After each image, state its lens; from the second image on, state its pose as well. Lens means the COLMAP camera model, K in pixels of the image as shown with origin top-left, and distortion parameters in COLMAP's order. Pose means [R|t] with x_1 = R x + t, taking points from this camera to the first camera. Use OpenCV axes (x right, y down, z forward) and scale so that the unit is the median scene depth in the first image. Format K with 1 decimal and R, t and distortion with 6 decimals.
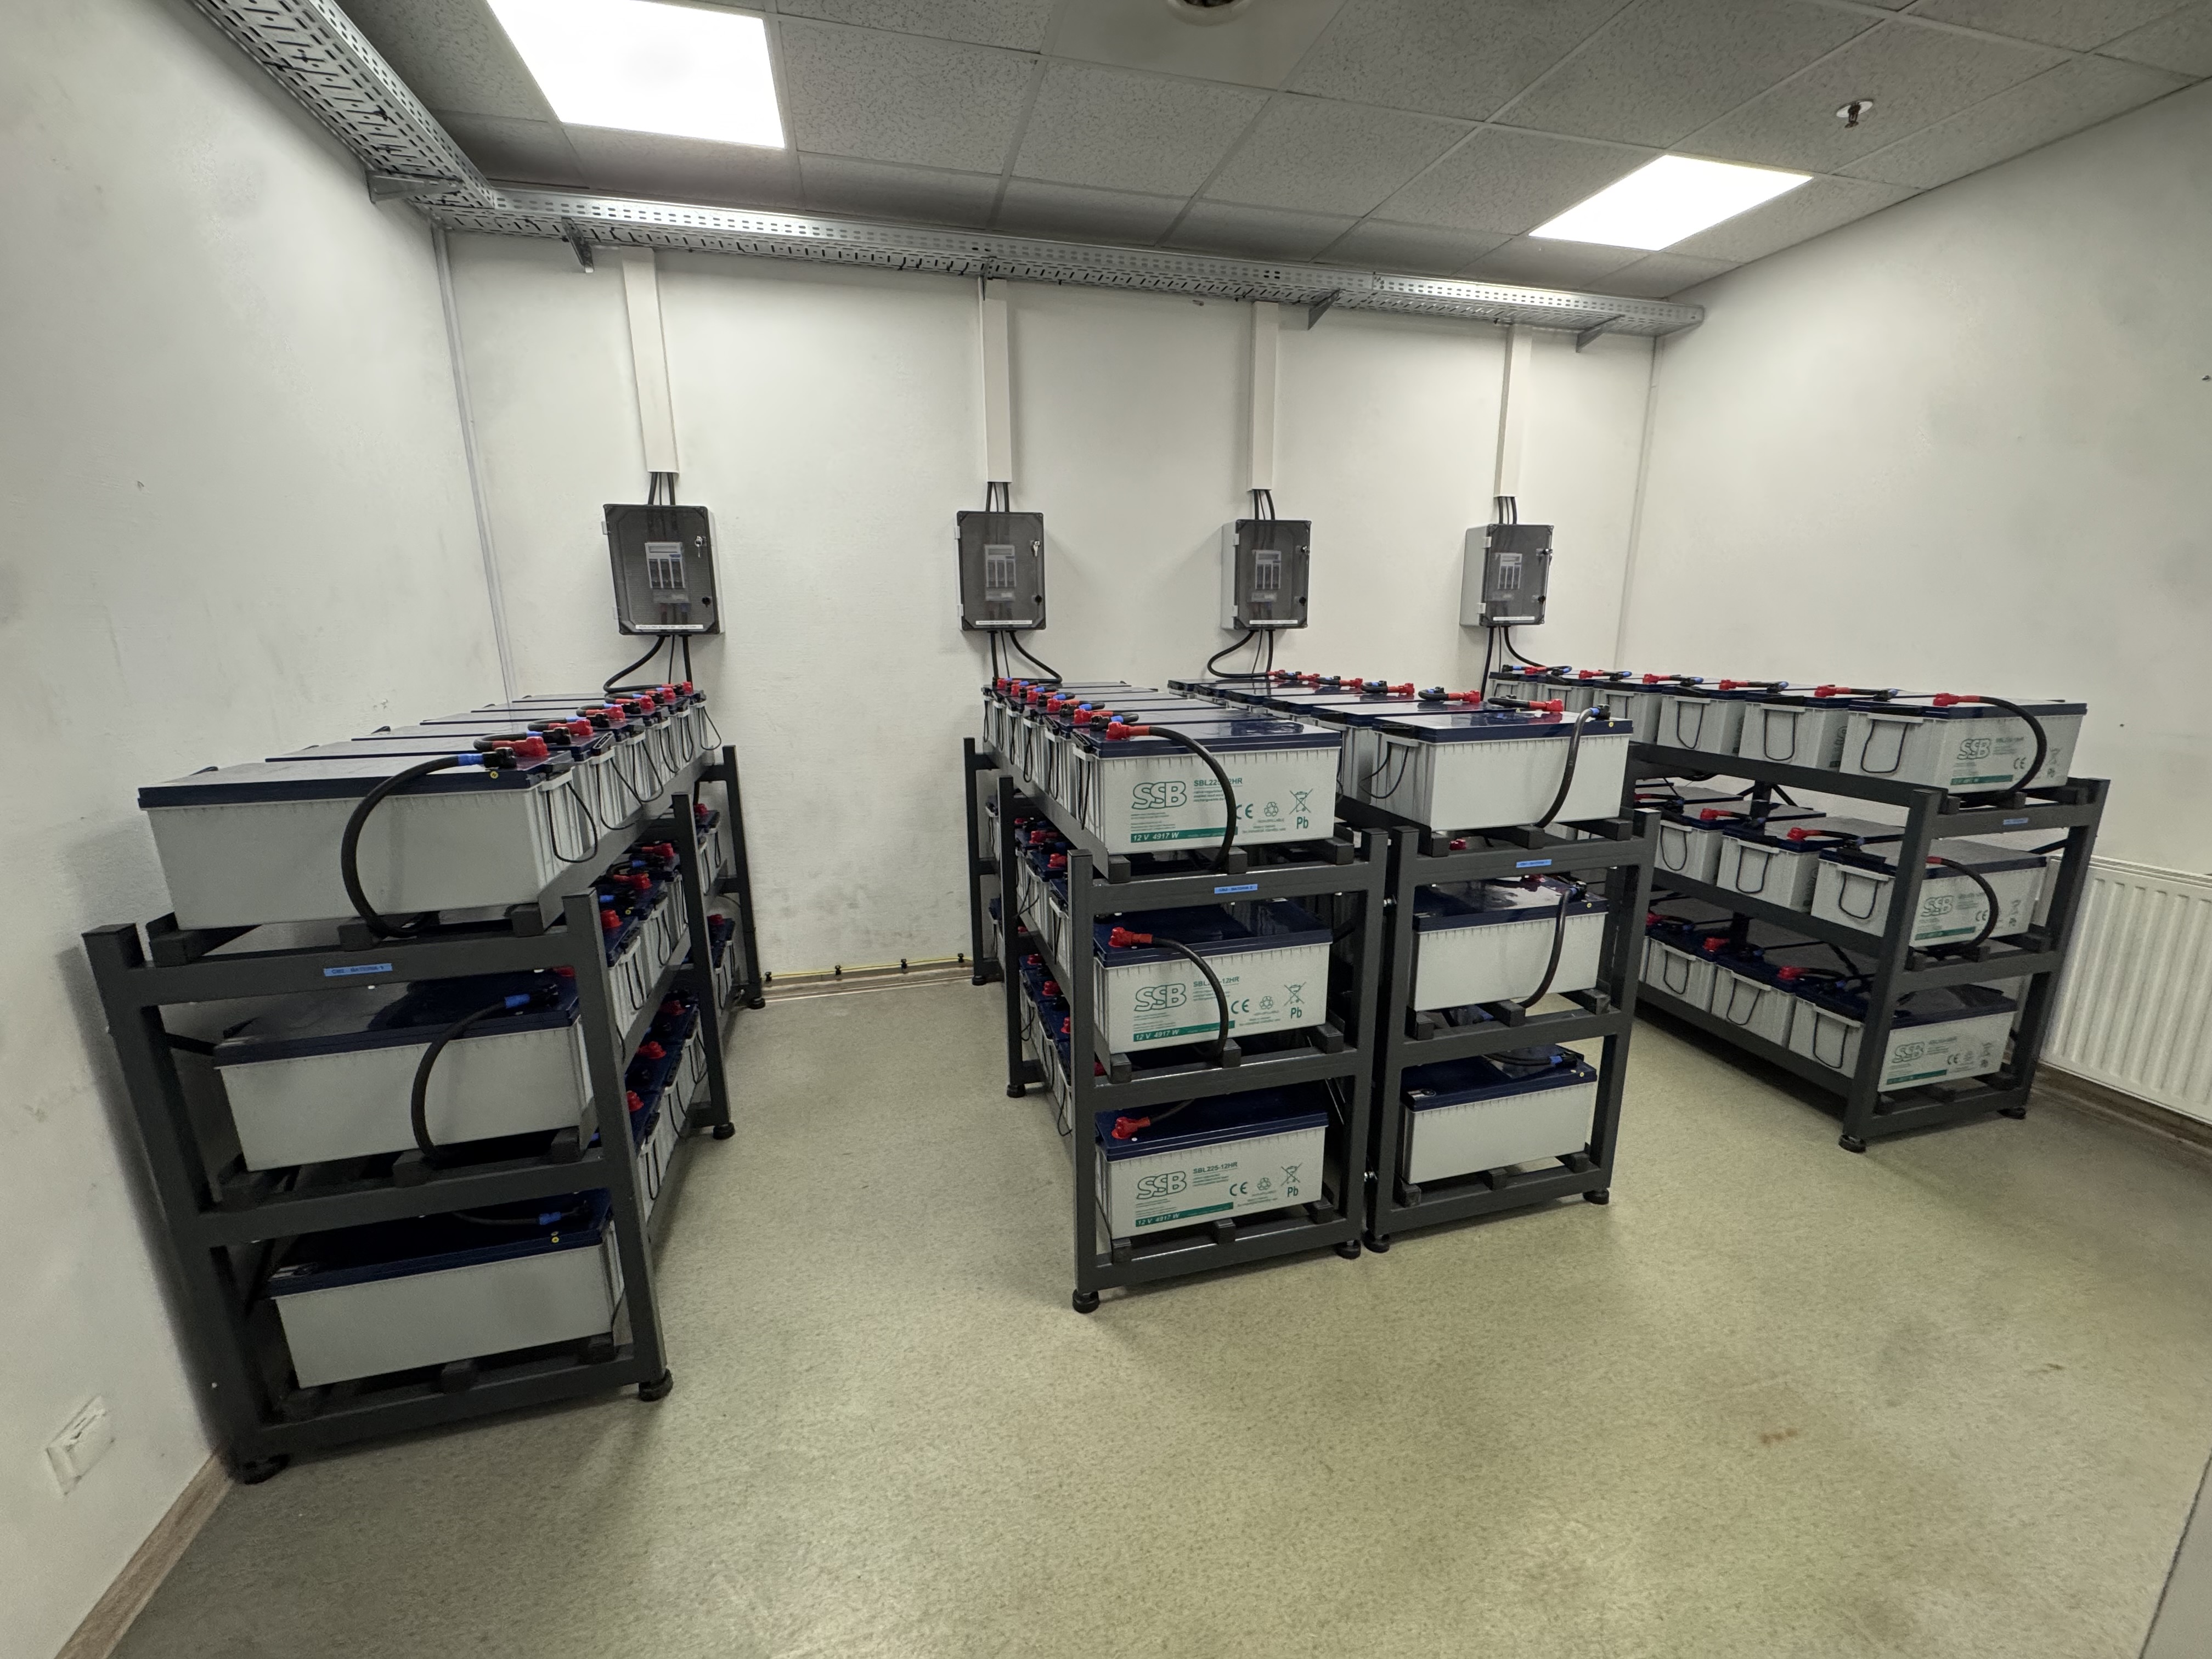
lens RADIAL K [[877.8, 0, 1102.1], [0, 877.8, 825.5], [0, 0, 1]] dist [-0.009842, 0.001784]
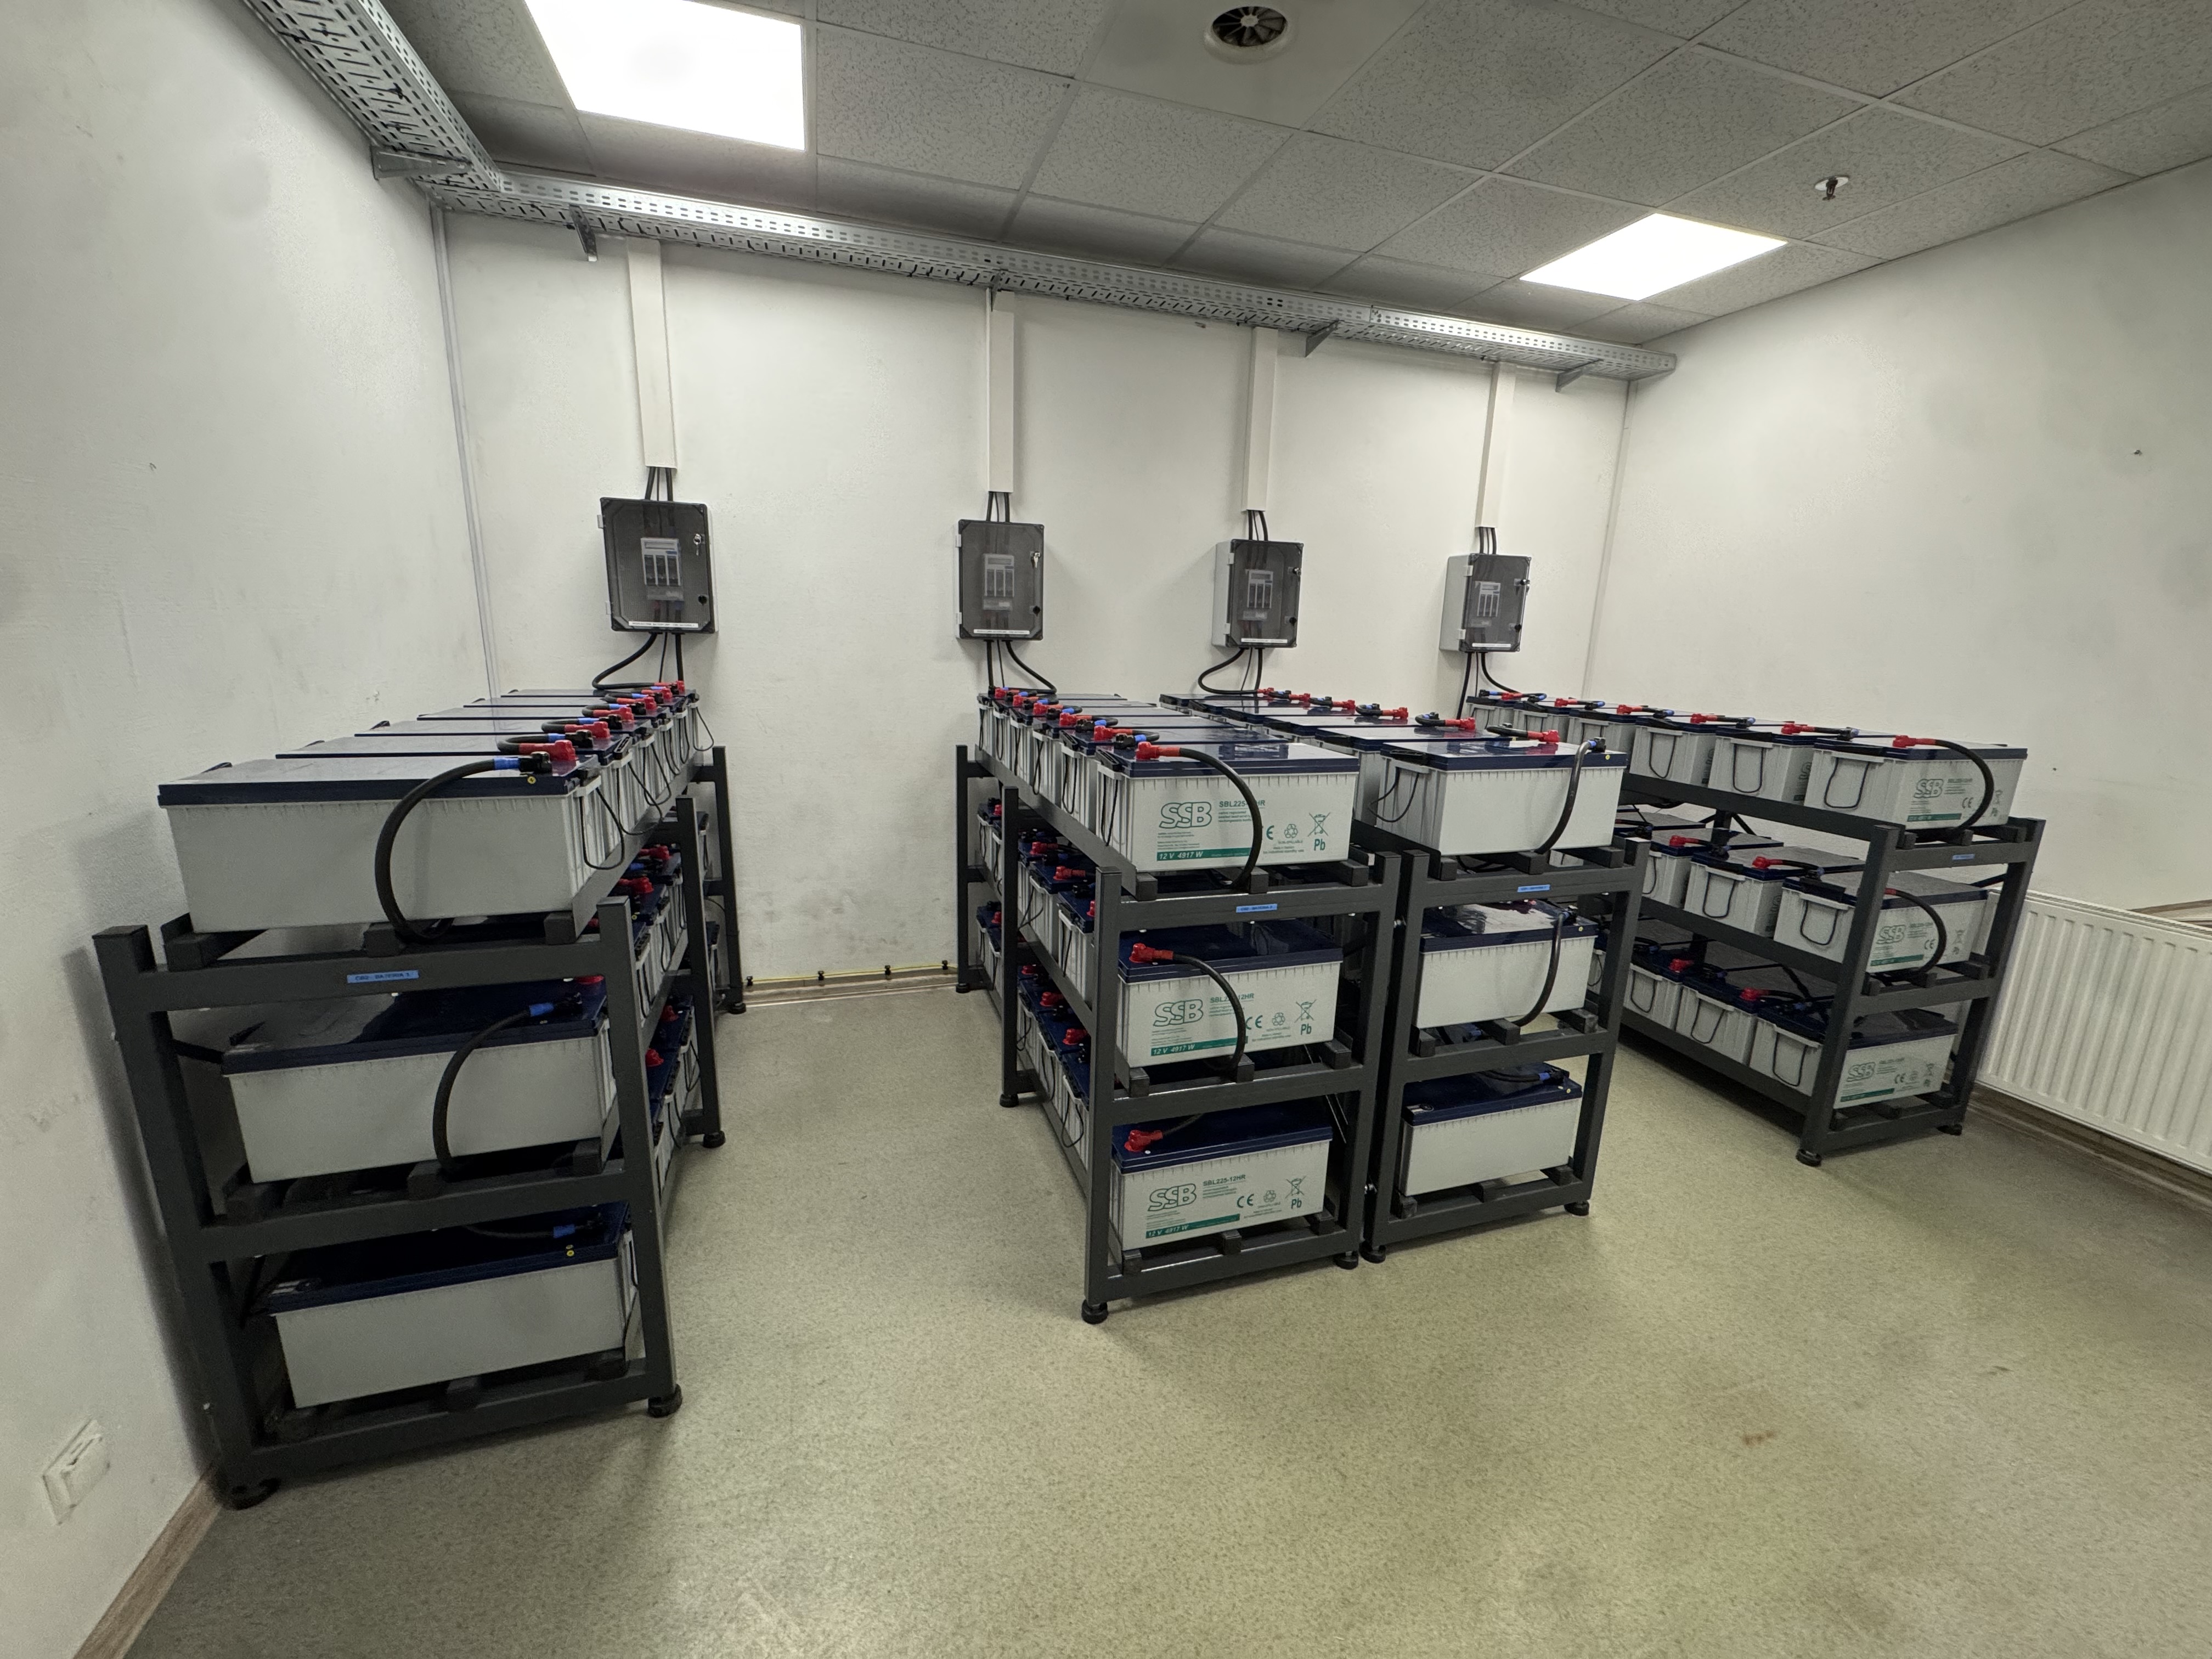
lens RADIAL K [[877.8, 0, 1104.4], [0, 877.8, 825.5], [0, 0, 1]] dist [-0.009842, 0.001784]
pose [[0.998141, 0.025388, 0.055416, -0.064586], [-0.025085, 0.999666, -0.006156, -0.010253], [-0.055554, 0.004755, 0.998444, -0.010215]]
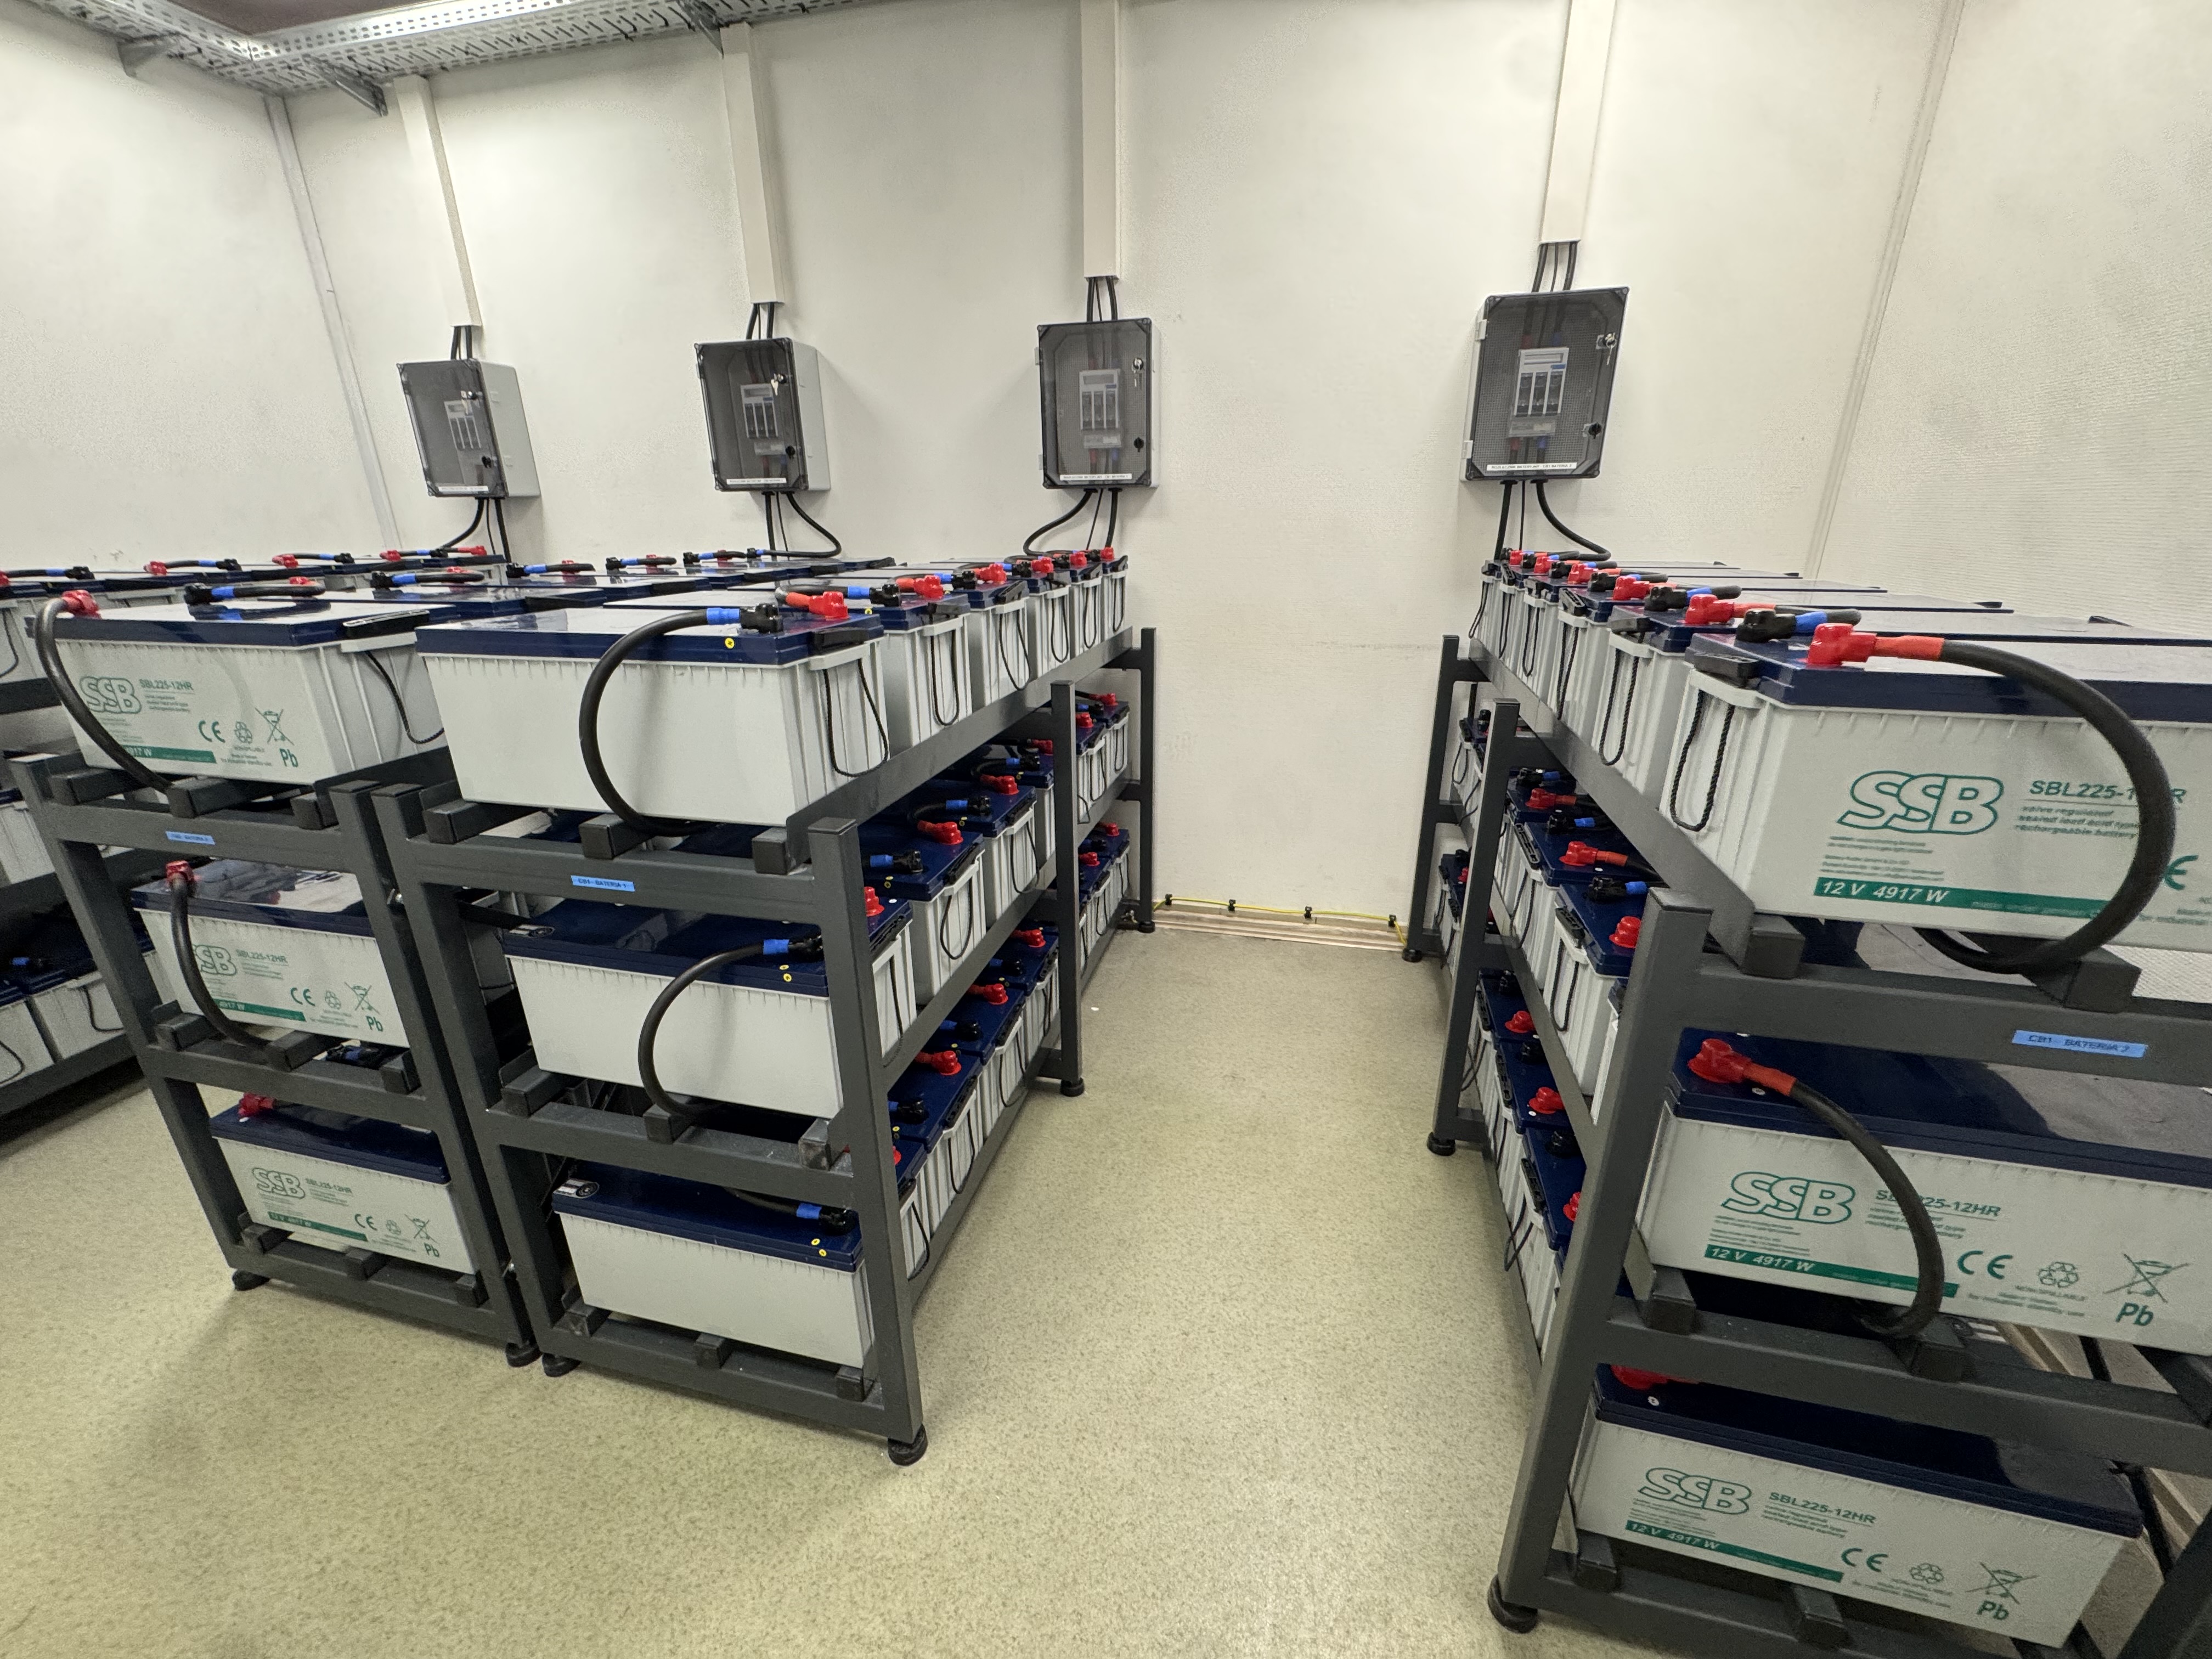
lens RADIAL K [[877.8, 0, 1115.2], [0, 877.8, 831.3], [0, 0, 1]] dist [-0.009842, 0.001784]
pose [[0.878465, 0.167977, -0.447306, -0.065504], [-0.111356, 0.982362, 0.150214, -0.030560], [0.464649, -0.082147, 0.881676, 0.327638]]
